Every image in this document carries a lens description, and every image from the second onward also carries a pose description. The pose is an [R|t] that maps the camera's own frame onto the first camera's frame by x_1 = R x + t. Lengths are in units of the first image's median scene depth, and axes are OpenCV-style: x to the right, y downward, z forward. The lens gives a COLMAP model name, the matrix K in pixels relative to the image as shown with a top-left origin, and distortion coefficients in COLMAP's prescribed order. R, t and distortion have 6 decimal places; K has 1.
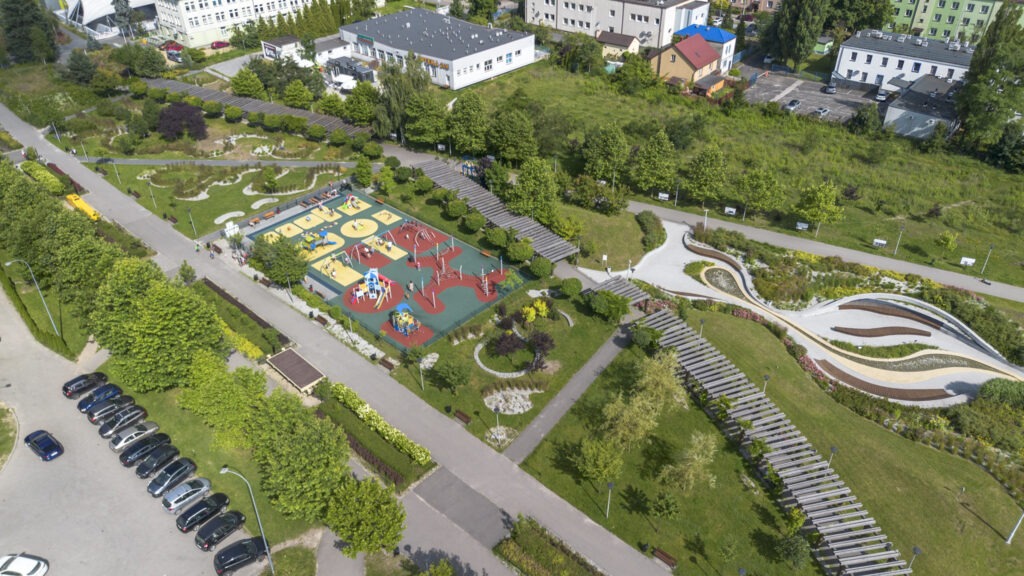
lens RADIAL K [[723.1, 0, 511.6], [0, 723.1, 284.6], [0, 0, 1]] dist [0.068071, -0.067221]
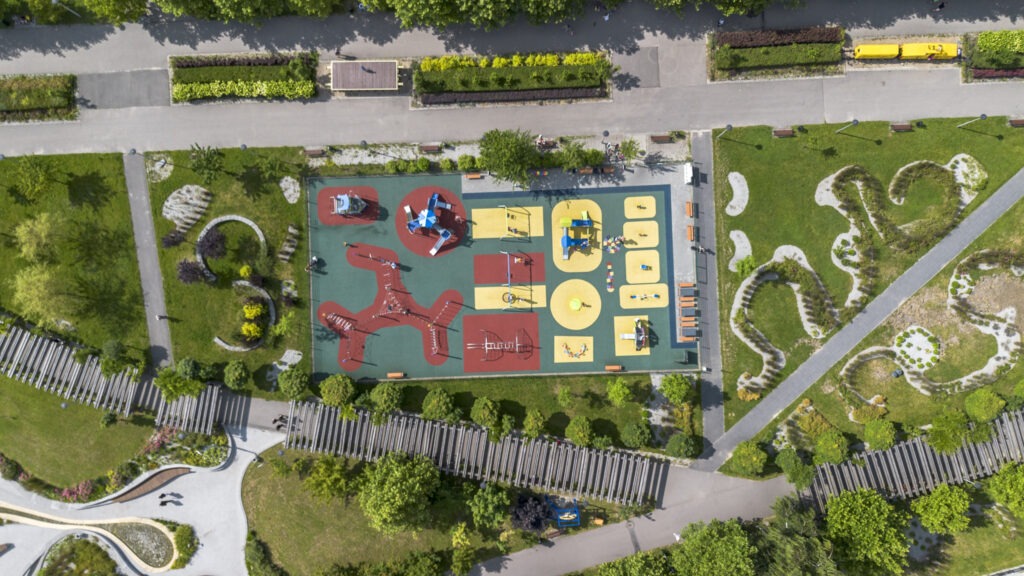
lens RADIAL K [[723.1, 0, 511.6], [0, 723.1, 284.6], [0, 0, 1]] dist [0.068071, -0.067221]
pose [[-0.711697, 0.702298, 0.016274, -0.238533], [-0.370648, -0.395086, 0.840552, -0.813308], [0.596747, 0.592186, 0.541487, 0.703954]]
